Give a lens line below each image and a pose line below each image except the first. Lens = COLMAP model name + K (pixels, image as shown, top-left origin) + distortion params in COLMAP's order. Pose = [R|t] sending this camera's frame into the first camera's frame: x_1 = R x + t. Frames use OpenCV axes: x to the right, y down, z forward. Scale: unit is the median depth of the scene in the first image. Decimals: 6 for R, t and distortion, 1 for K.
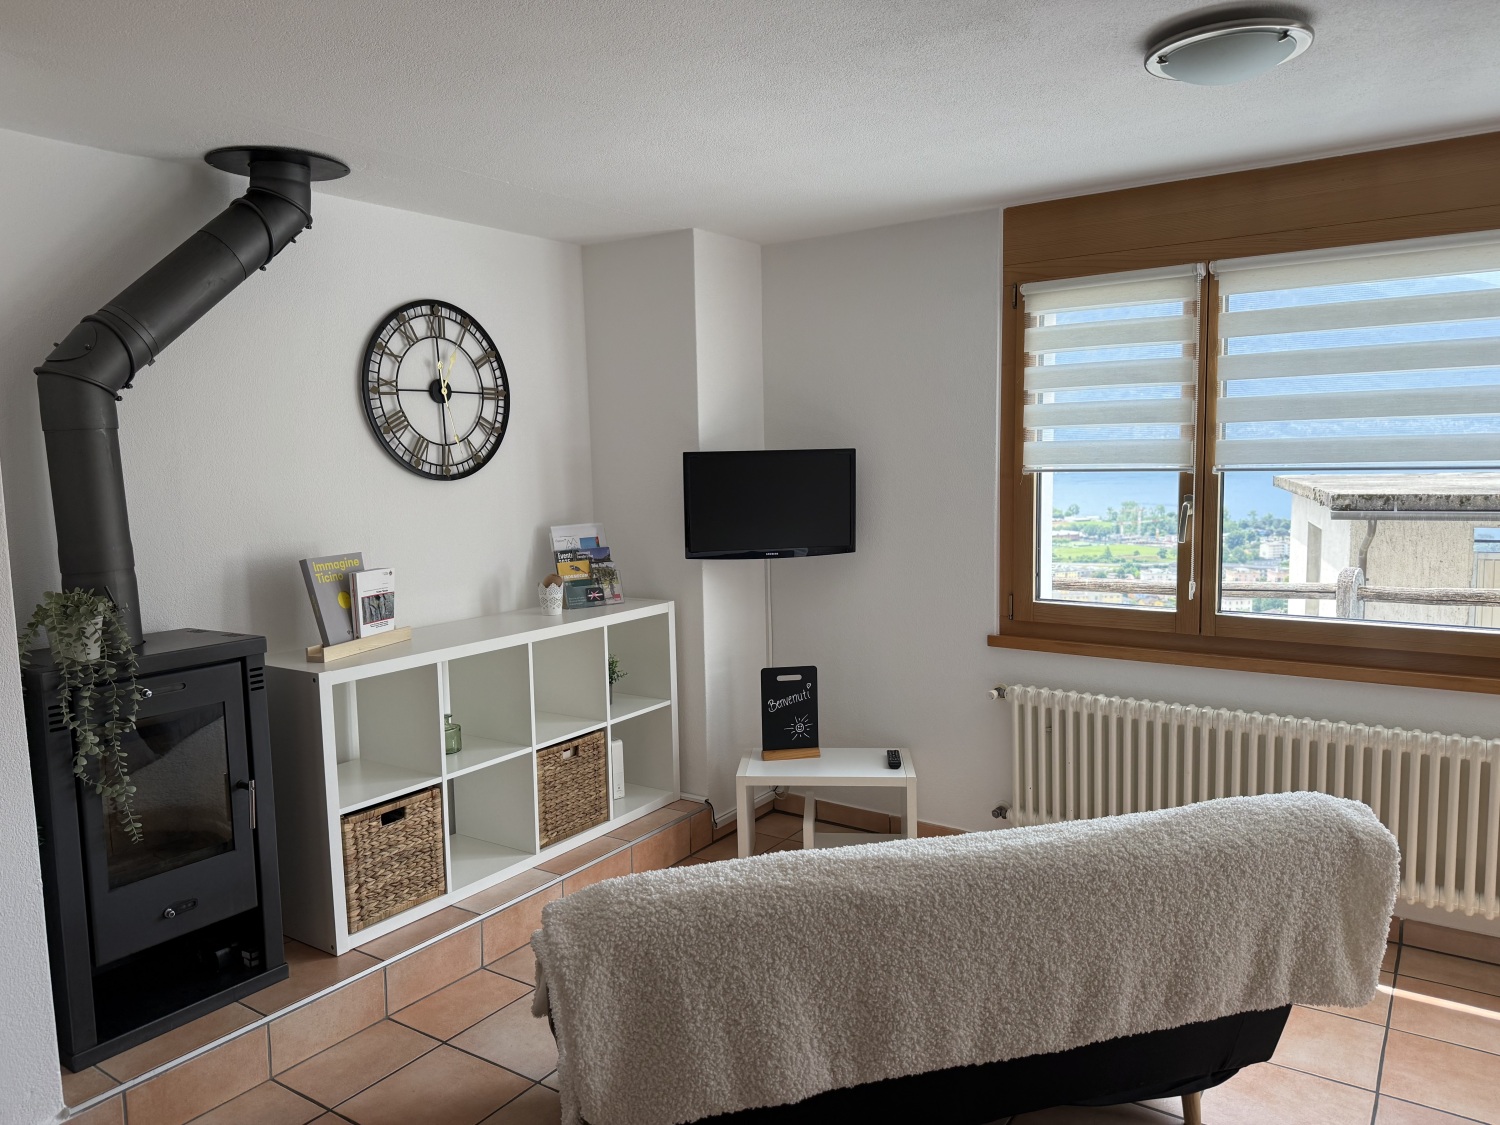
lens RADIAL K [[1055.4, 0, 753.3], [0, 1055.4, 565.4], [0, 0, 1]] dist [0.008471, -0.001460]
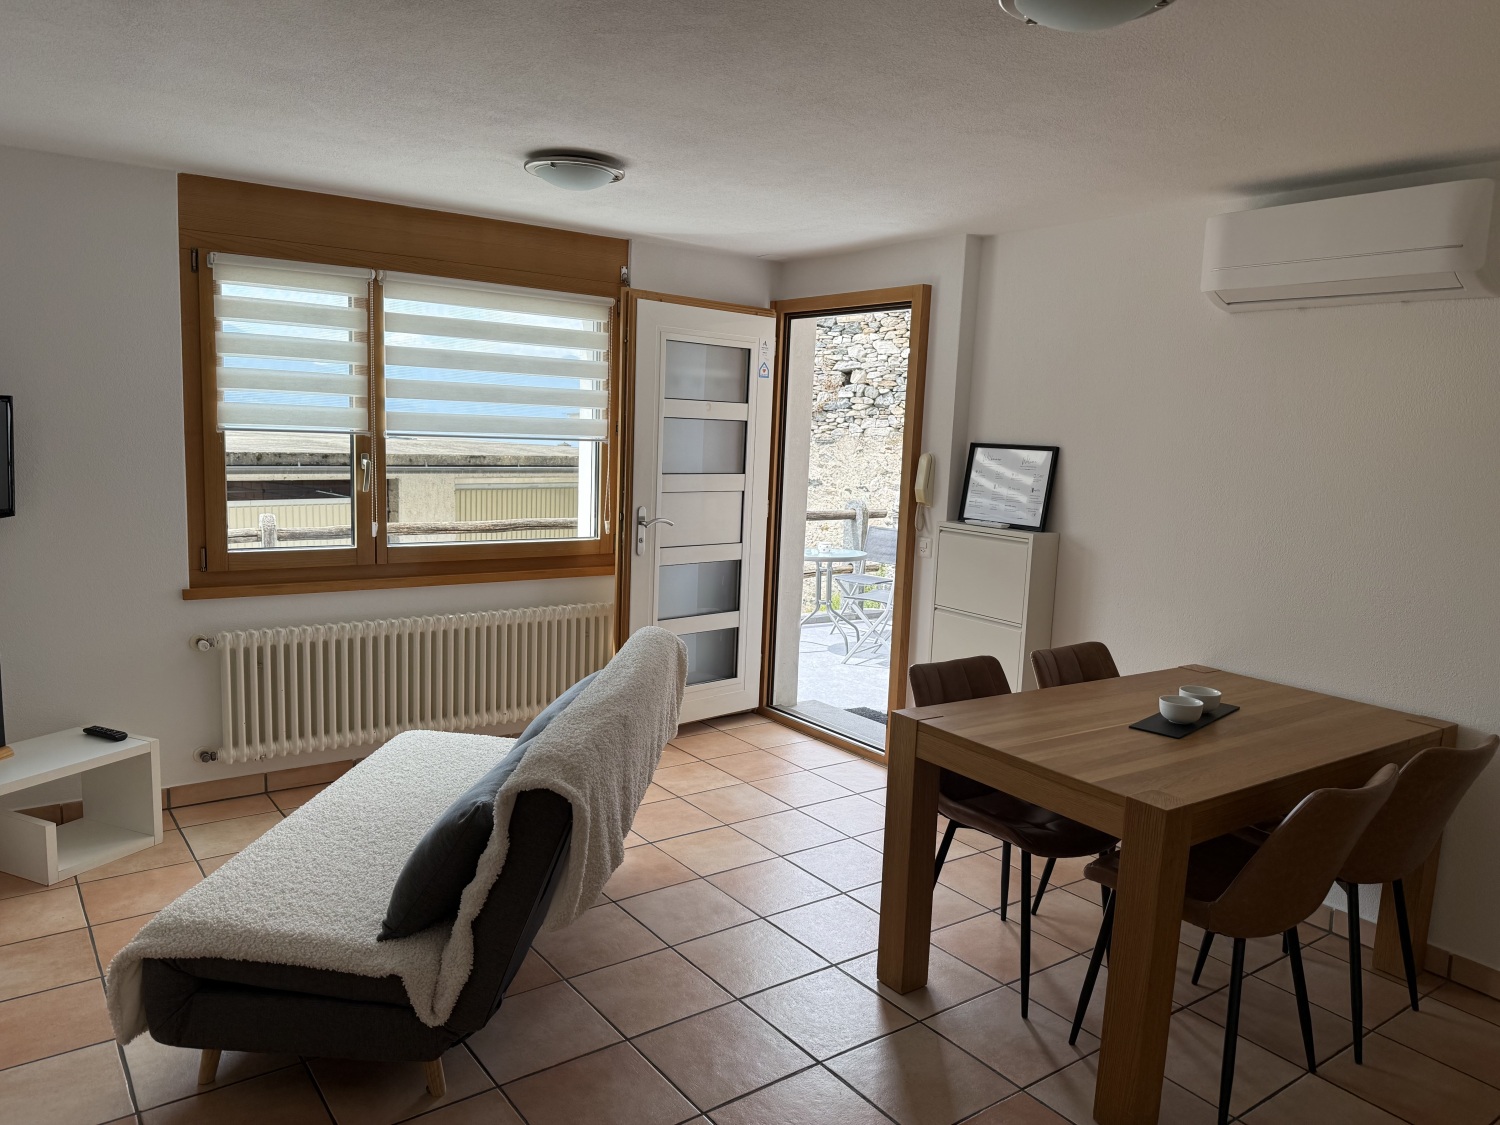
lens RADIAL K [[1055.4, 0, 754.2], [0, 1055.4, 560.3], [0, 0, 1]] dist [0.008471, -0.001460]
pose [[0.328204, -0.092535, 0.940064, -0.601713], [0.057316, 0.995307, 0.077963, -0.011476], [-0.942867, 0.028293, 0.331967, 0.147819]]
